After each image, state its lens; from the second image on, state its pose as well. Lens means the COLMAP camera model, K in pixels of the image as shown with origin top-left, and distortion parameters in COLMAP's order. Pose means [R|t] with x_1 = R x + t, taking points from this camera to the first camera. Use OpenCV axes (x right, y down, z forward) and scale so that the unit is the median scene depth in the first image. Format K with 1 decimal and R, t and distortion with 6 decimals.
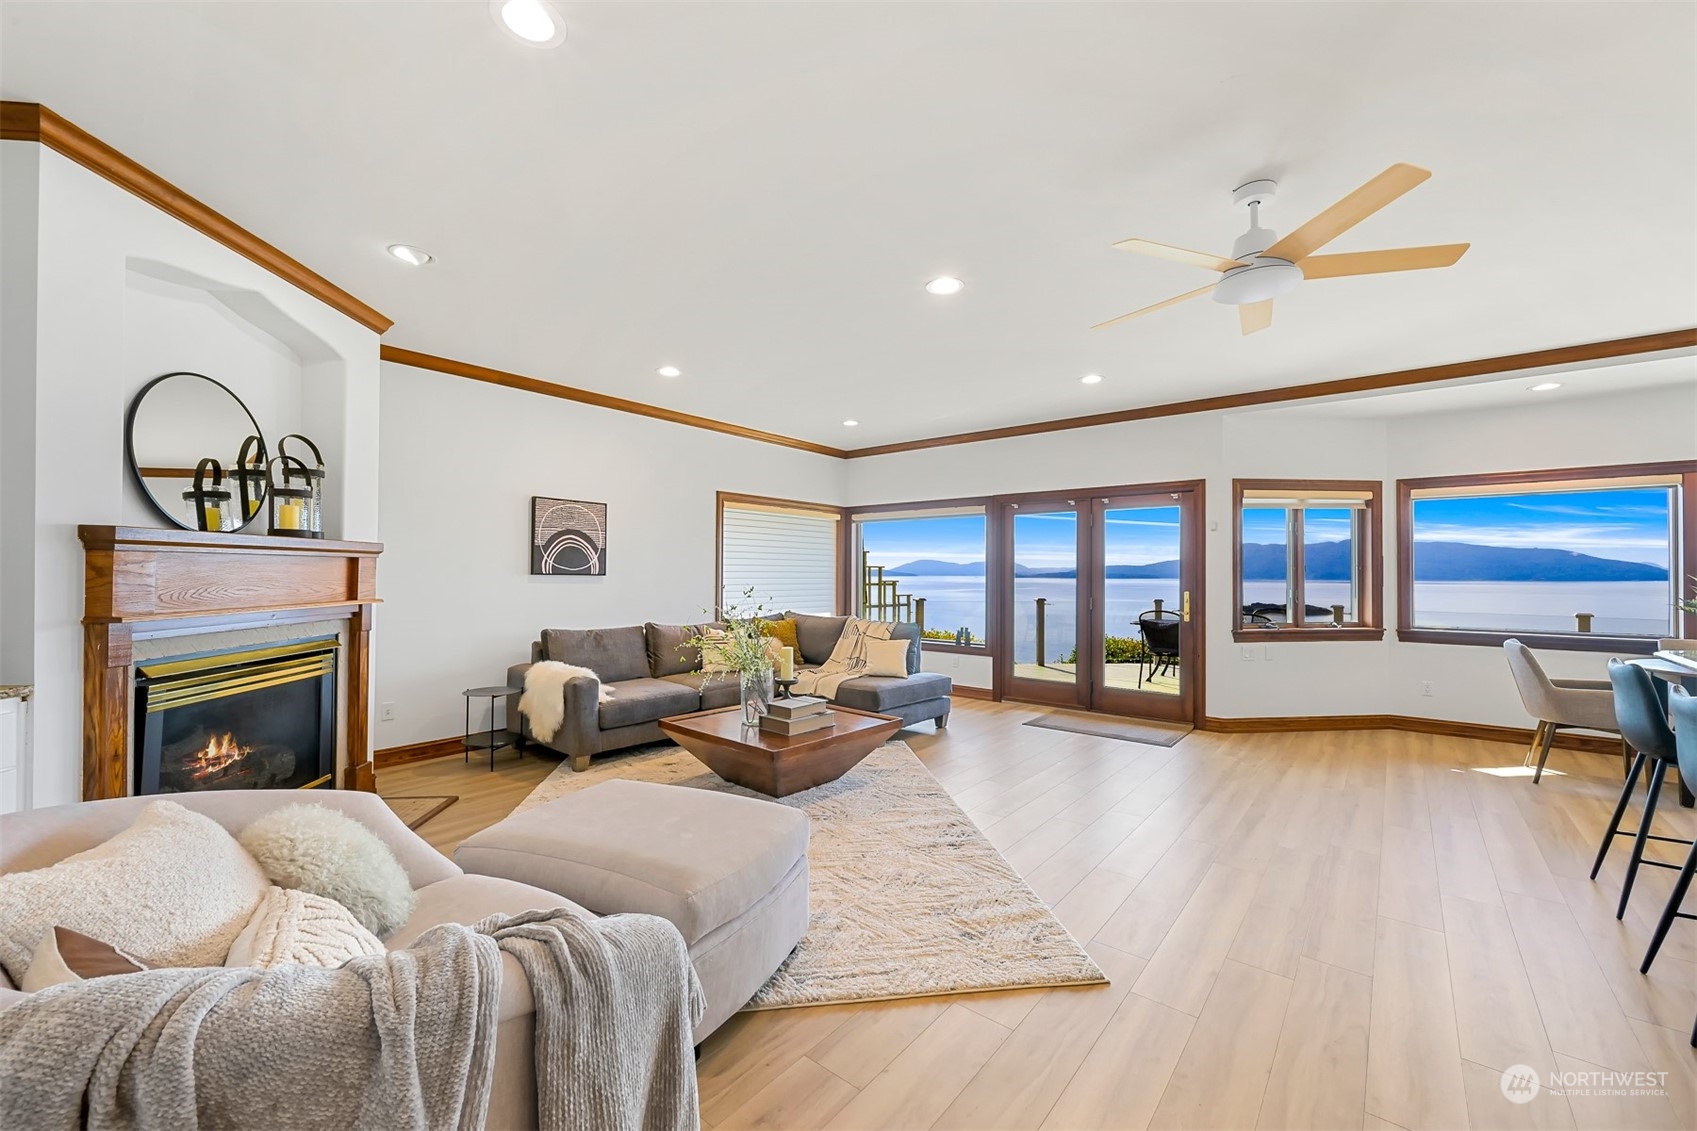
lens RADIAL K [[679.0, 0, 850.8], [0, 679.0, 565.5], [0, 0, 1]] dist [0.005977, -0.001342]
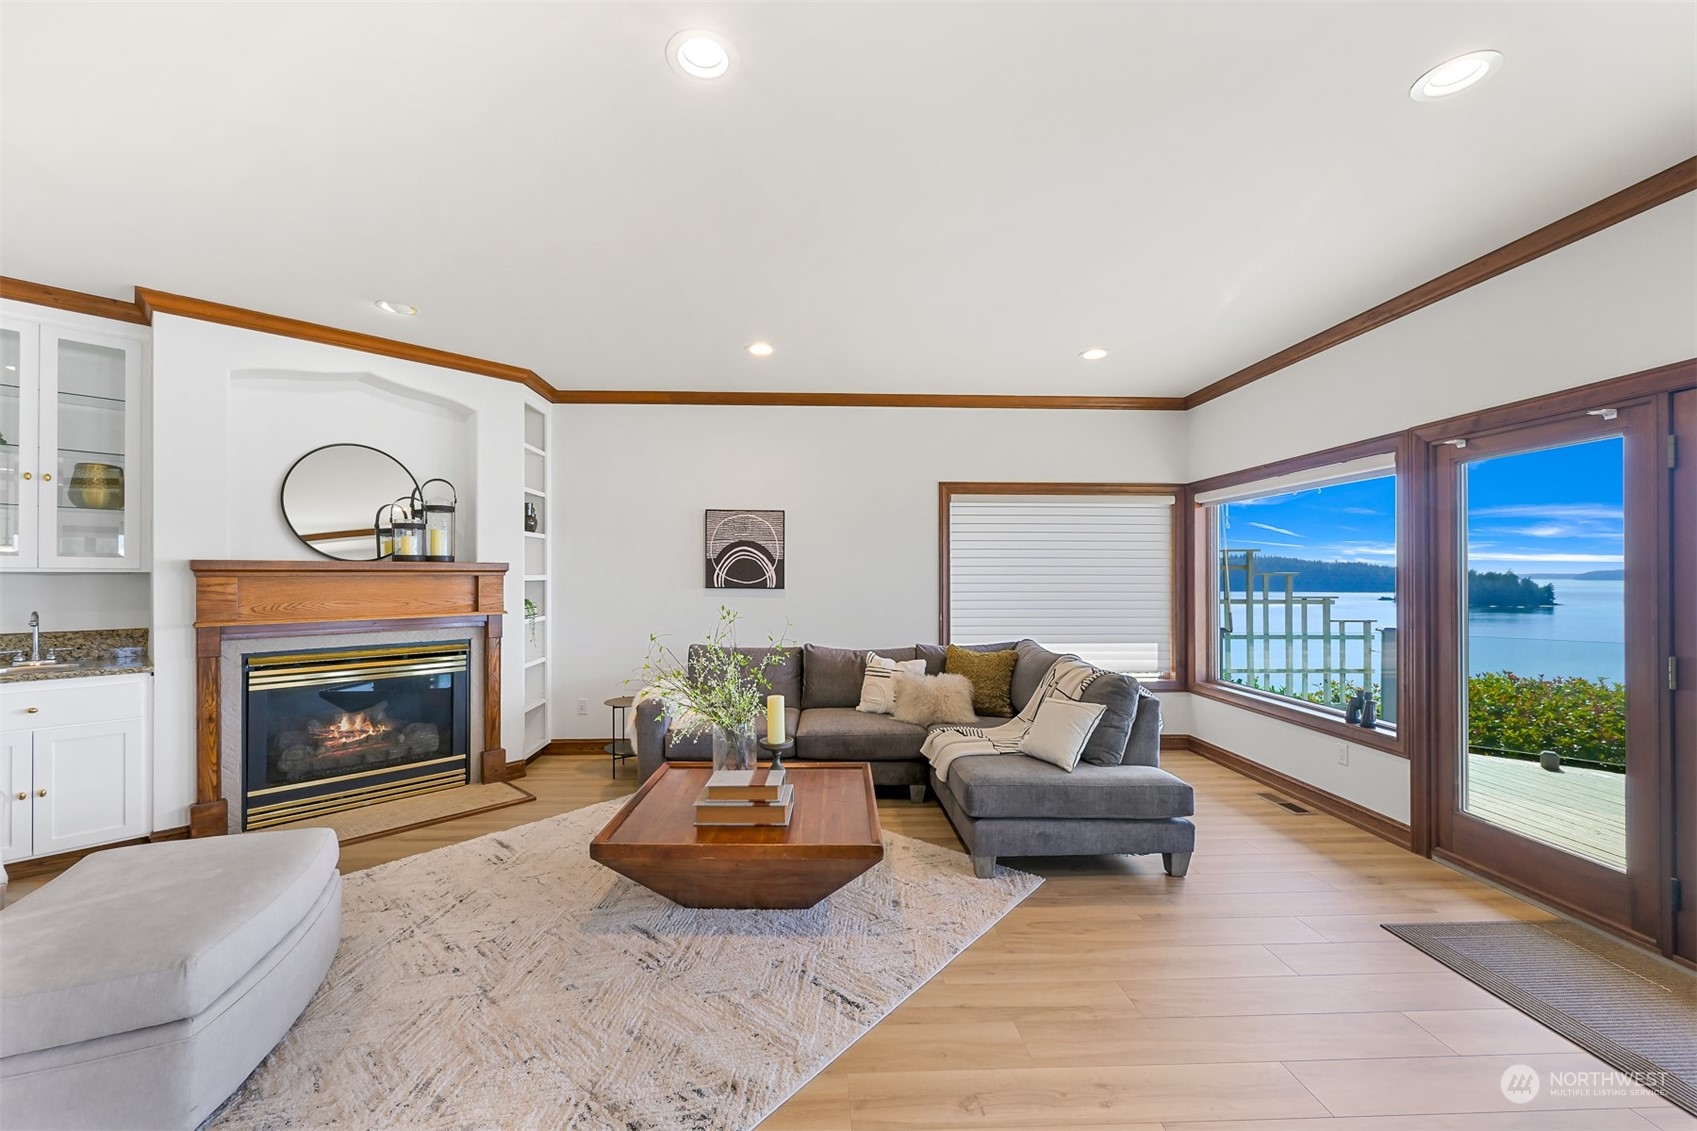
lens RADIAL K [[679.0, 0, 832.7], [0, 679.0, 573.8], [0, 0, 1]] dist [0.005977, -0.001342]
pose [[0.670922, -0.009192, -0.741471, 0.373899], [0.012677, 0.999919, -0.000925, -0.004416], [0.741420, -0.008779, 0.670984, 0.454774]]
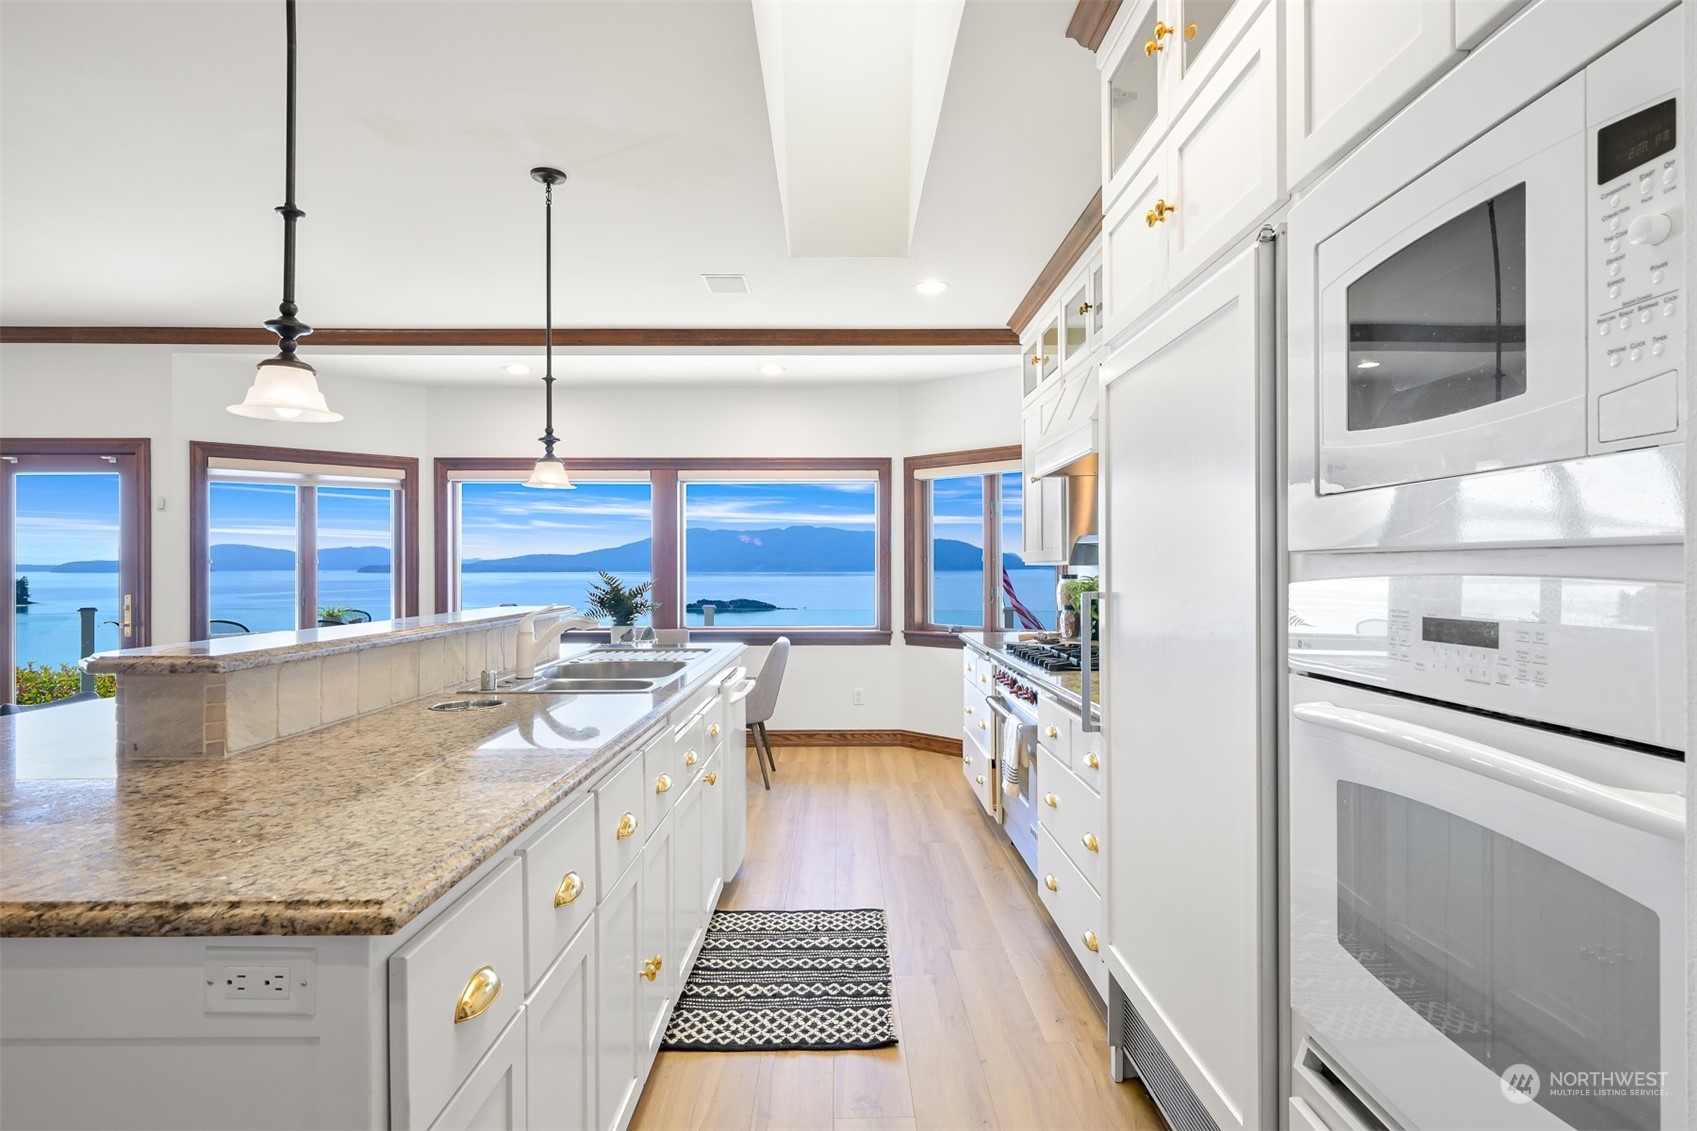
lens RADIAL K [[922.3, 0, 853.4], [0, 922.3, 568.8], [0, 0, 1]] dist [0.004228, 0.000443]
pose [[0.765304, -0.008094, 0.643618, 0.480578], [-0.001458, 0.999897, 0.014309, -0.004136], [-0.643667, -0.011889, 0.765214, -0.244677]]
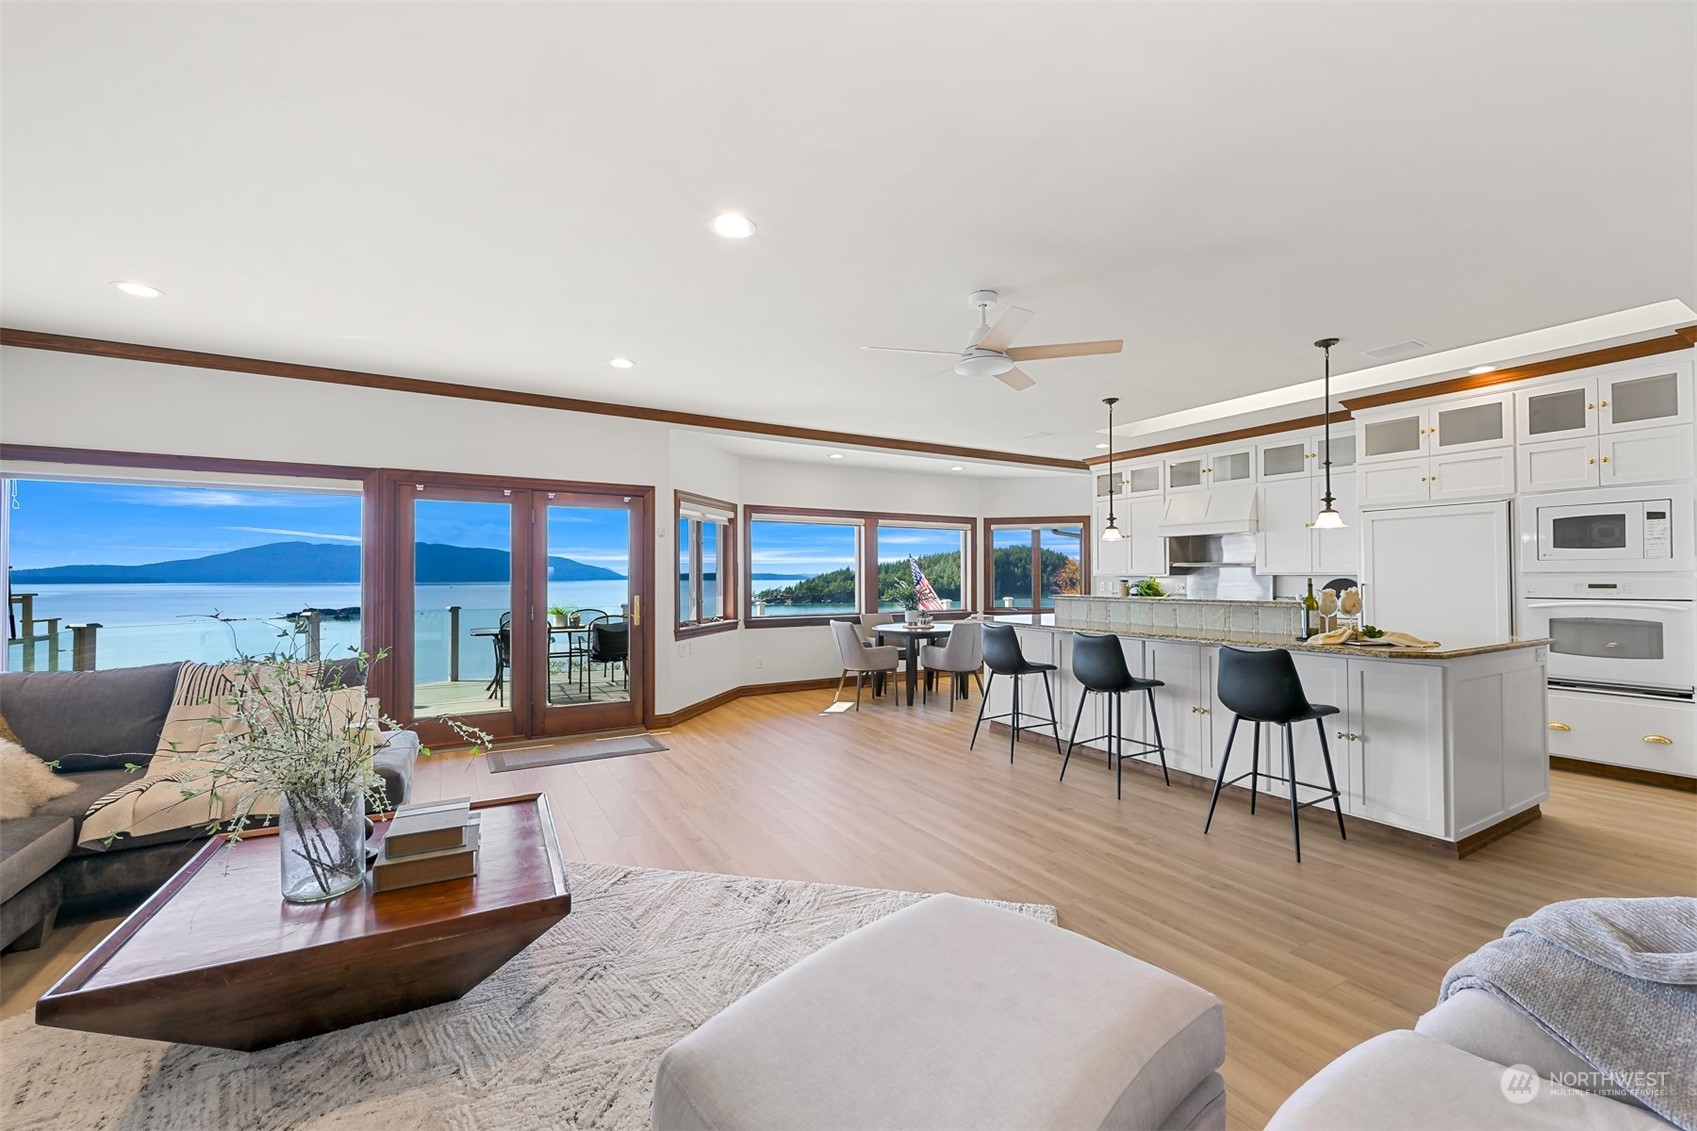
lens RADIAL K [[679.0, 0, 858.2], [0, 679.0, 567.7], [0, 0, 1]] dist [0.005977, -0.001342]
pose [[0.344601, 0.007485, 0.938720, -0.361157], [-0.007589, 0.999958, -0.005187, 0.000014], [-0.938719, -0.005337, 0.344643, 0.365965]]
